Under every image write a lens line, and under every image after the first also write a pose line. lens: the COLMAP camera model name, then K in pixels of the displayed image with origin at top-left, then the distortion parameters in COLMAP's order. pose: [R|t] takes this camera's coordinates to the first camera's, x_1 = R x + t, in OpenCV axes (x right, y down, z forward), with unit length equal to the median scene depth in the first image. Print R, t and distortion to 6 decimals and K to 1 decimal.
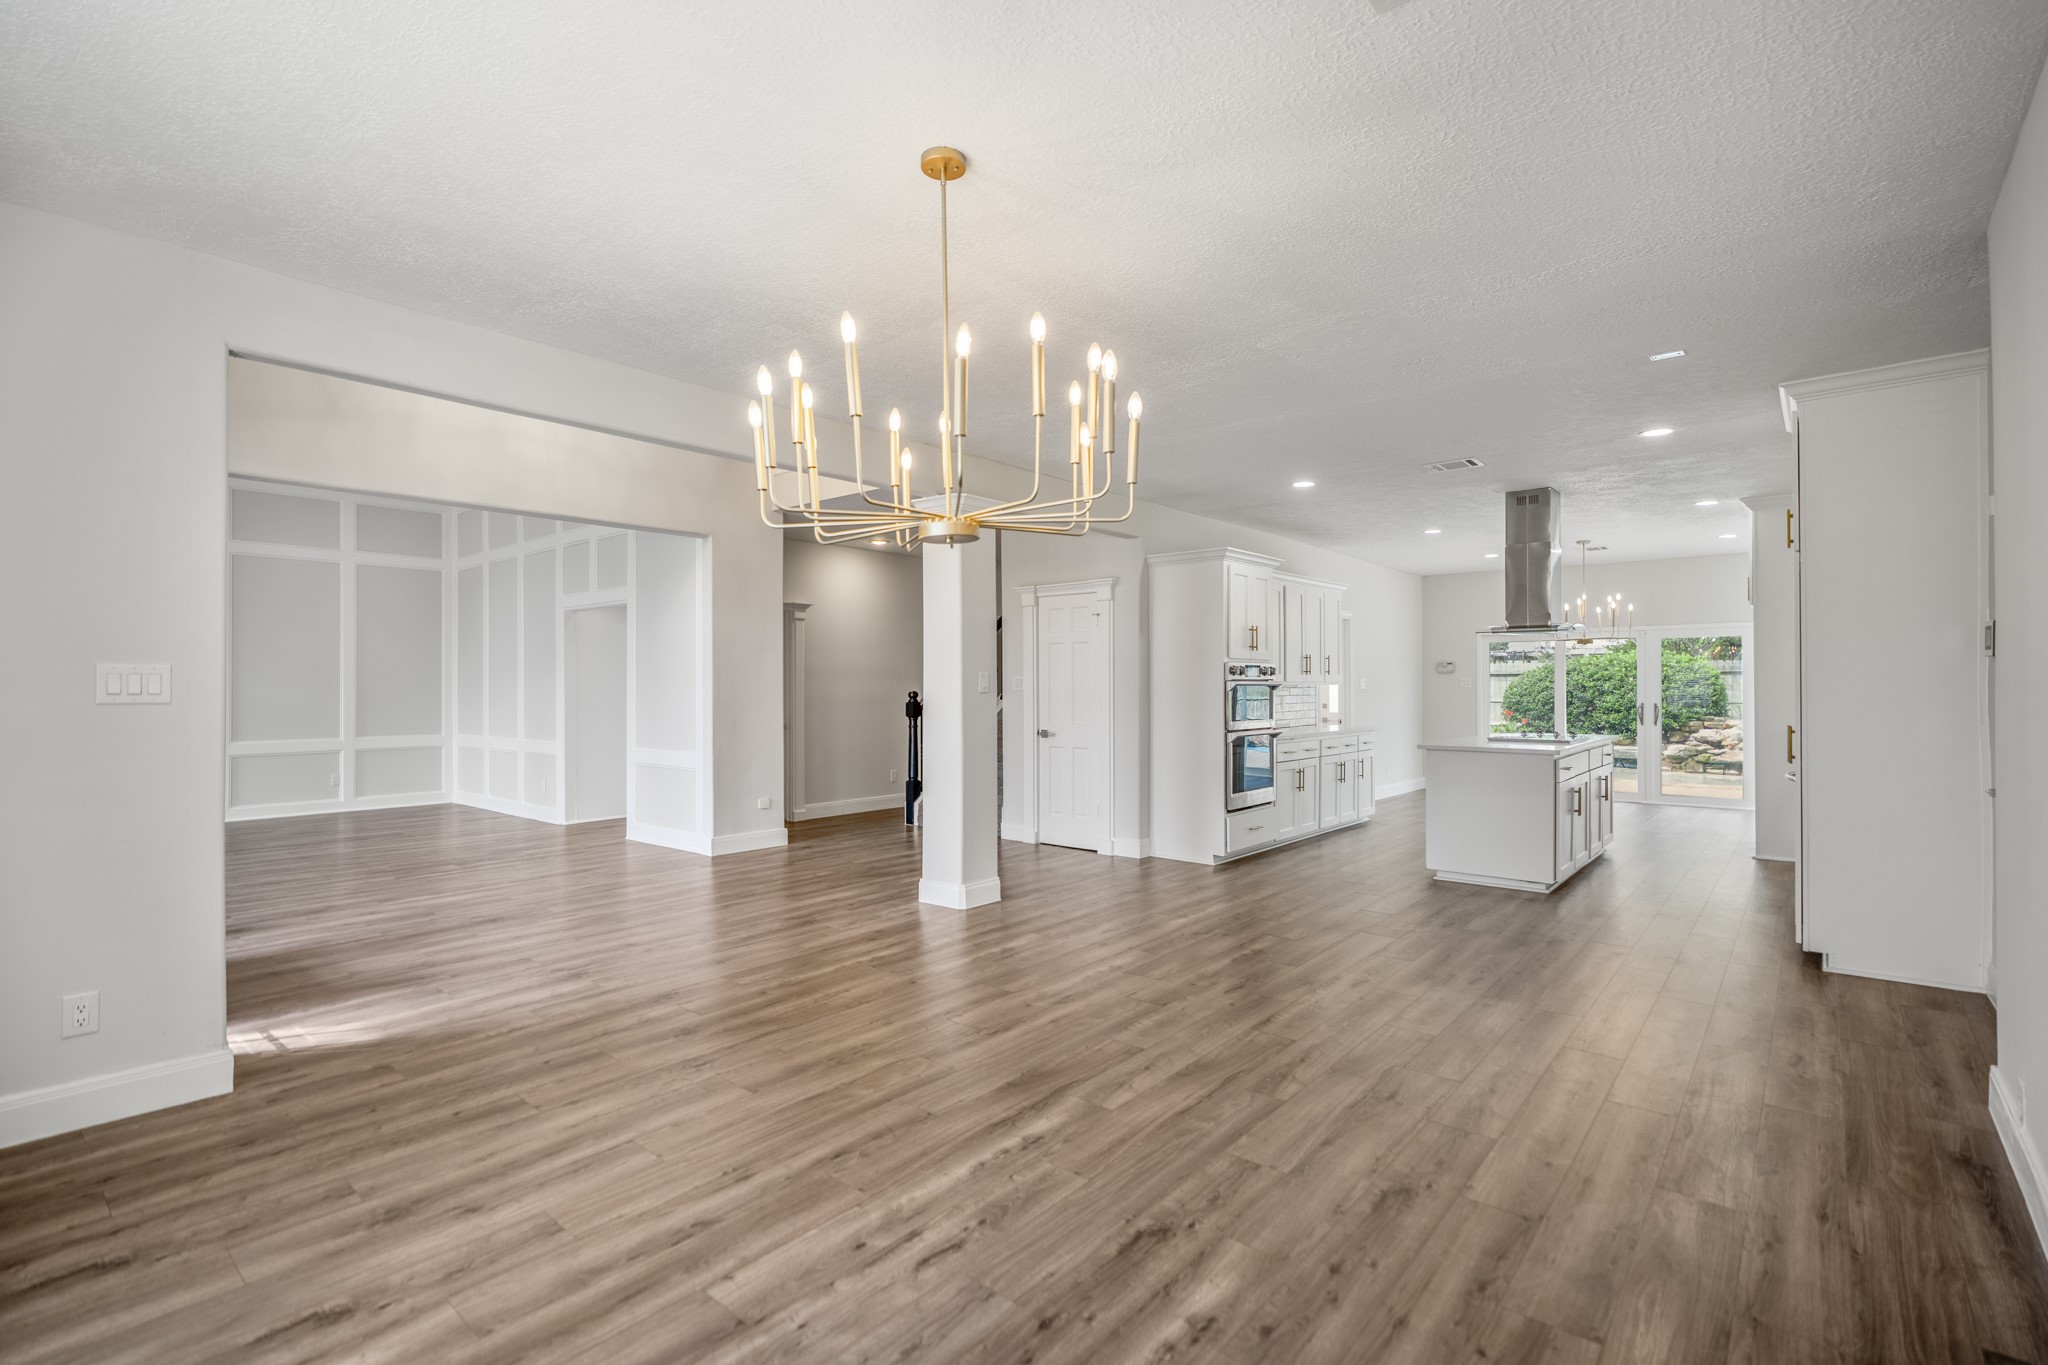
lens RADIAL K [[961.8, 0, 1018.1], [0, 961.8, 687.6], [0, 0, 1]] dist [-0.011148, 0.001653]
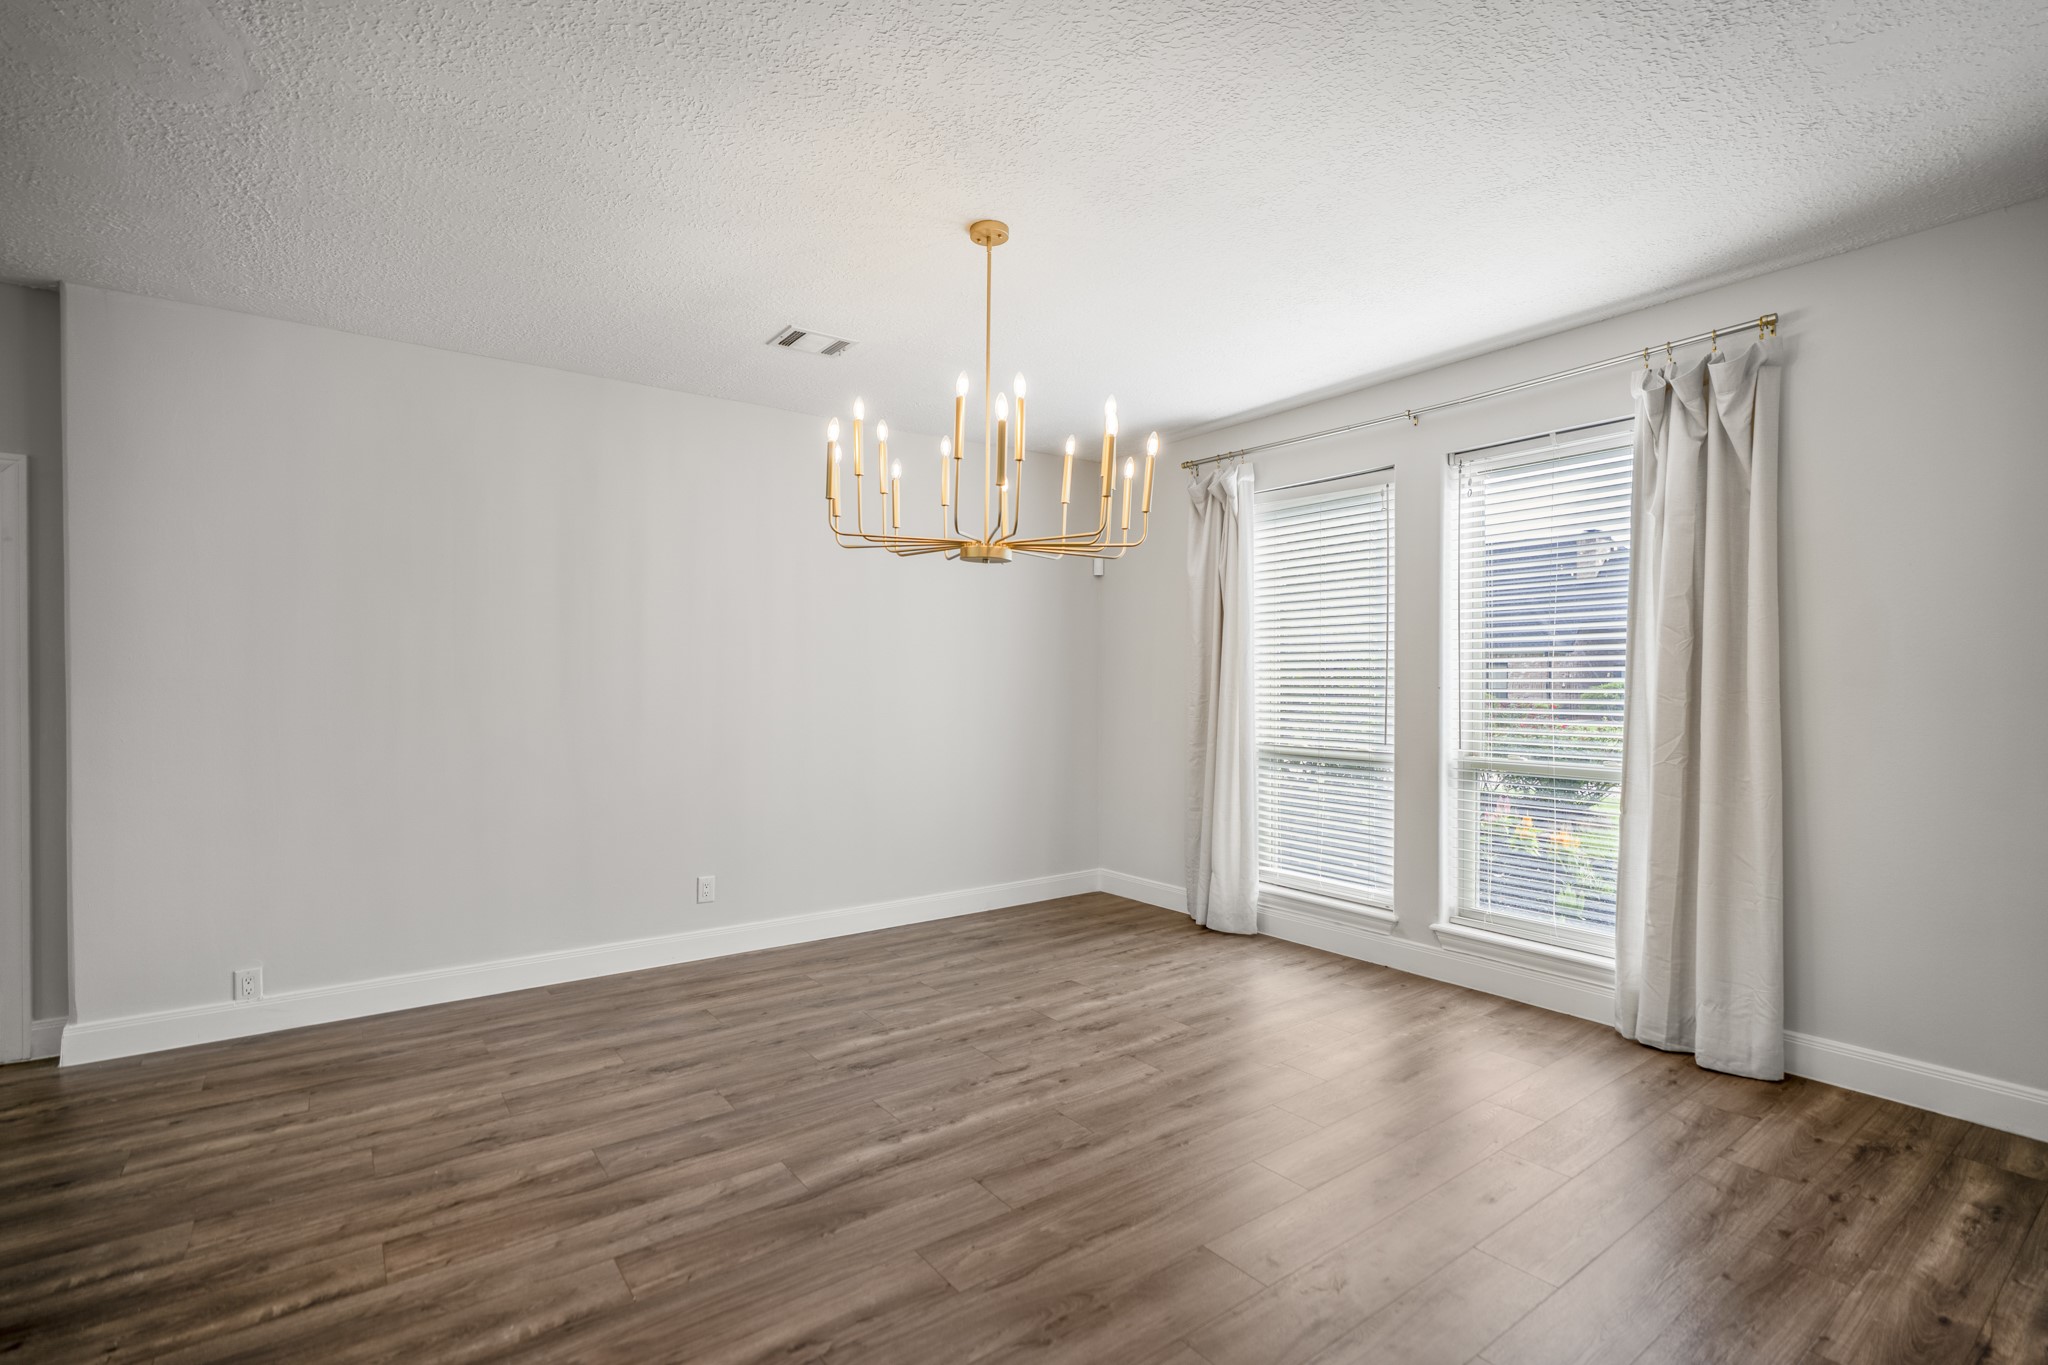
lens RADIAL K [[961.8, 0, 1018.1], [0, 961.8, 687.6], [0, 0, 1]] dist [-0.011148, 0.001653]
pose [[-0.974990, -0.000087, 0.222250, -0.399223], [0.001340, 0.999979, 0.006272, -0.008569], [-0.222246, 0.006413, -0.974970, 2.302621]]
